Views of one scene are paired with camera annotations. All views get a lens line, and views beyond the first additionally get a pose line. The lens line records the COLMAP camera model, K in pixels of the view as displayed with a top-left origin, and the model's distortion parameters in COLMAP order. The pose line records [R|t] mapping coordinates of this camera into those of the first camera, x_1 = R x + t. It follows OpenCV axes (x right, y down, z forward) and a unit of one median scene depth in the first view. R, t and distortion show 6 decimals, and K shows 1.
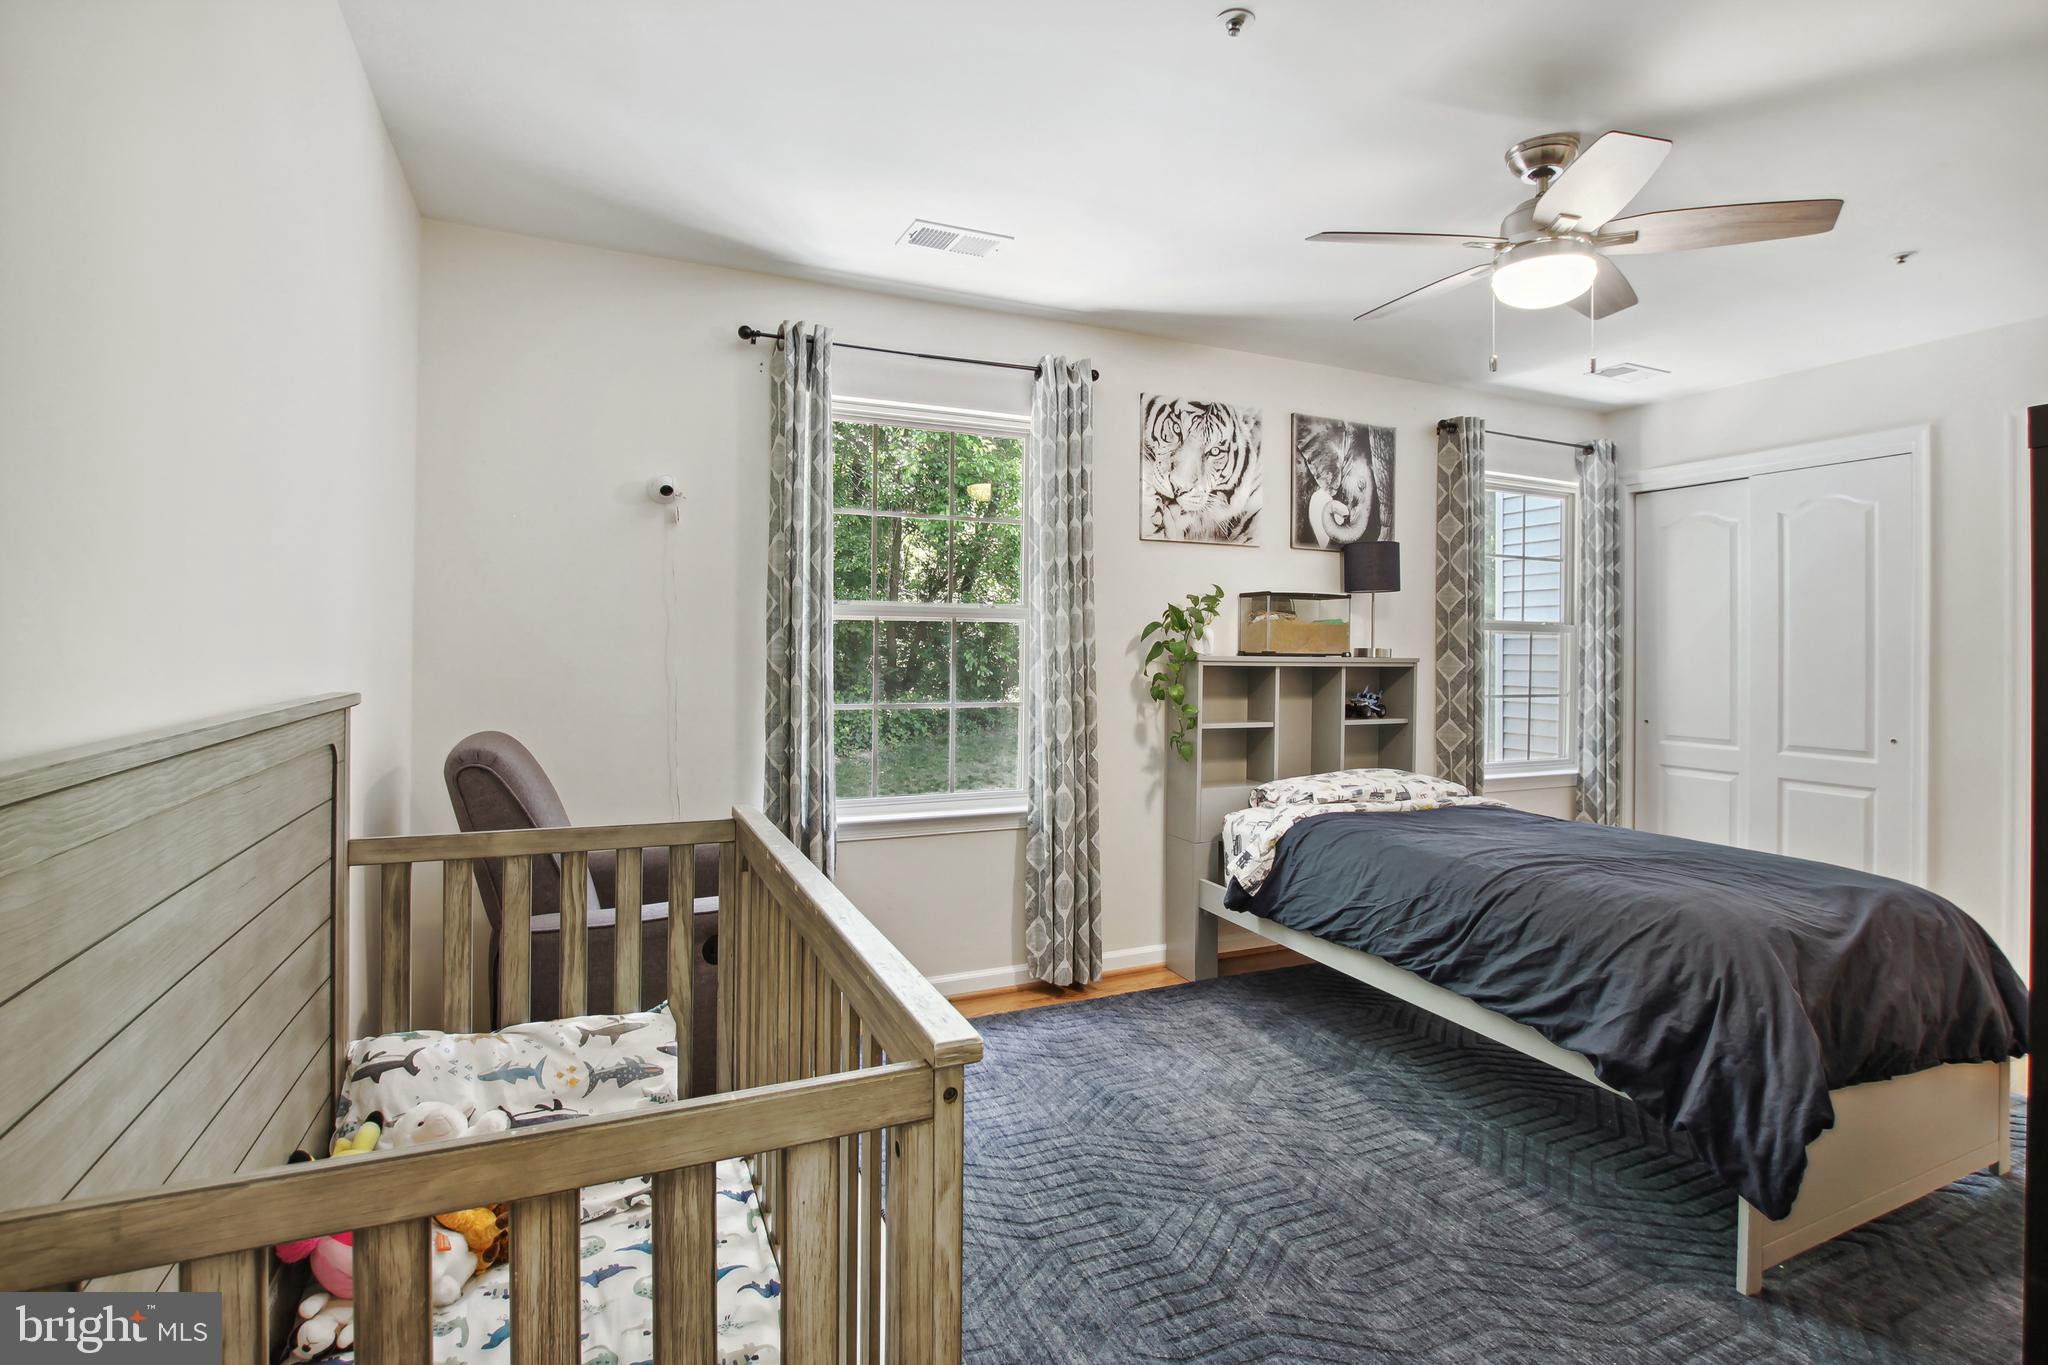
lens RADIAL K [[976.4, 0, 1040.7], [0, 976.4, 648.9], [0, 0, 1]] dist [-0.025276, -0.001391]
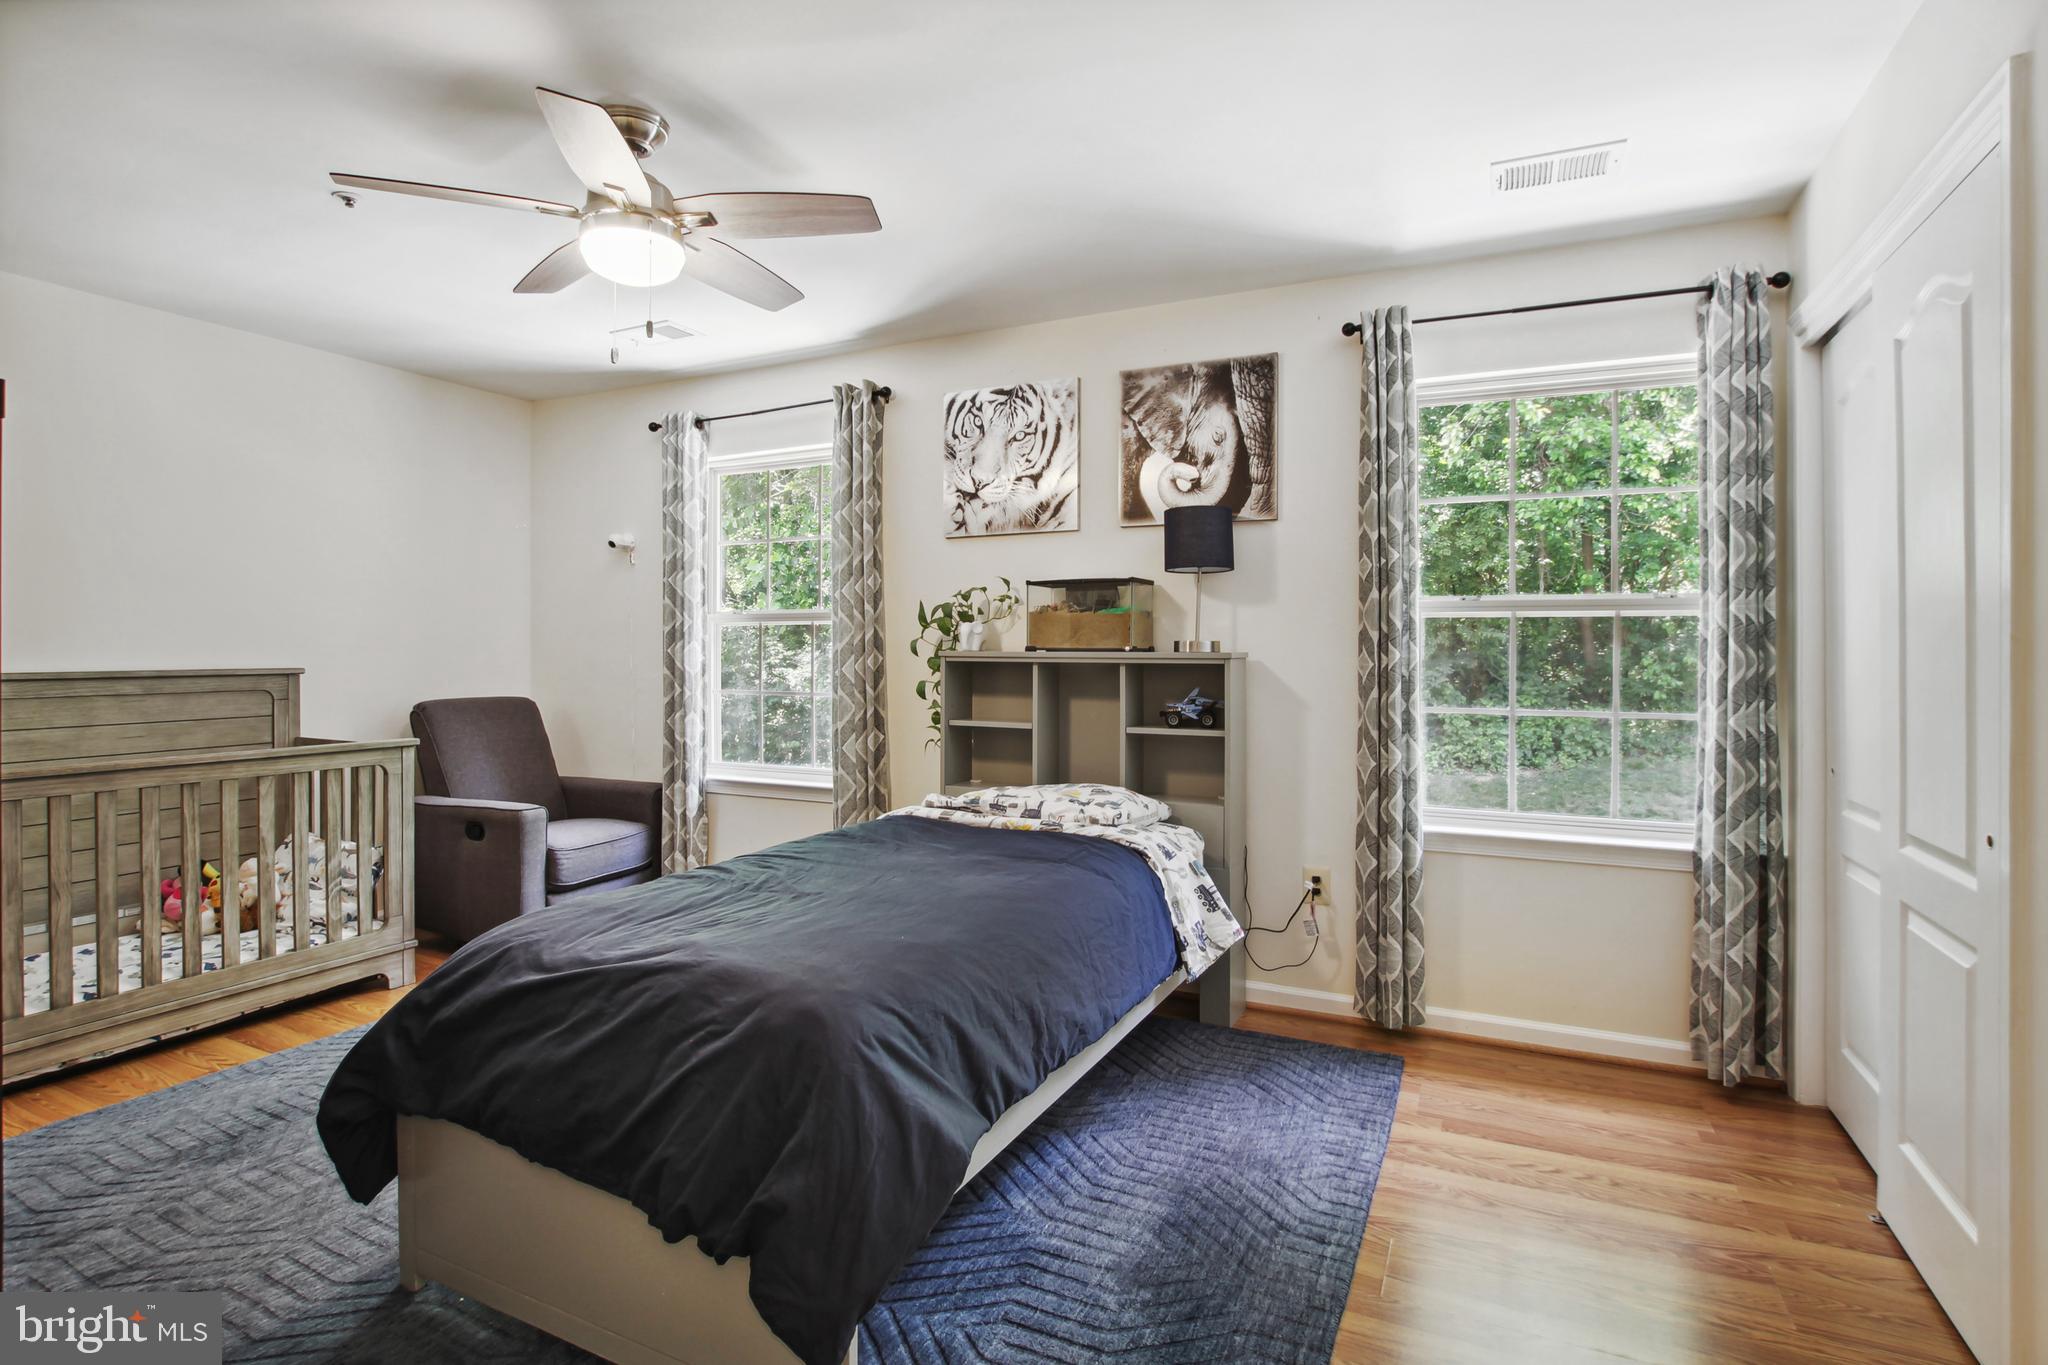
lens RADIAL K [[976.4, 0, 977.9], [0, 976.4, 647.9], [0, 0, 1]] dist [-0.025276, -0.001391]
pose [[0.635835, -0.010182, -0.771758, 0.869243], [0.004990, 0.999946, -0.009081, 0.011689], [0.771809, 0.001922, 0.635852, 0.359901]]
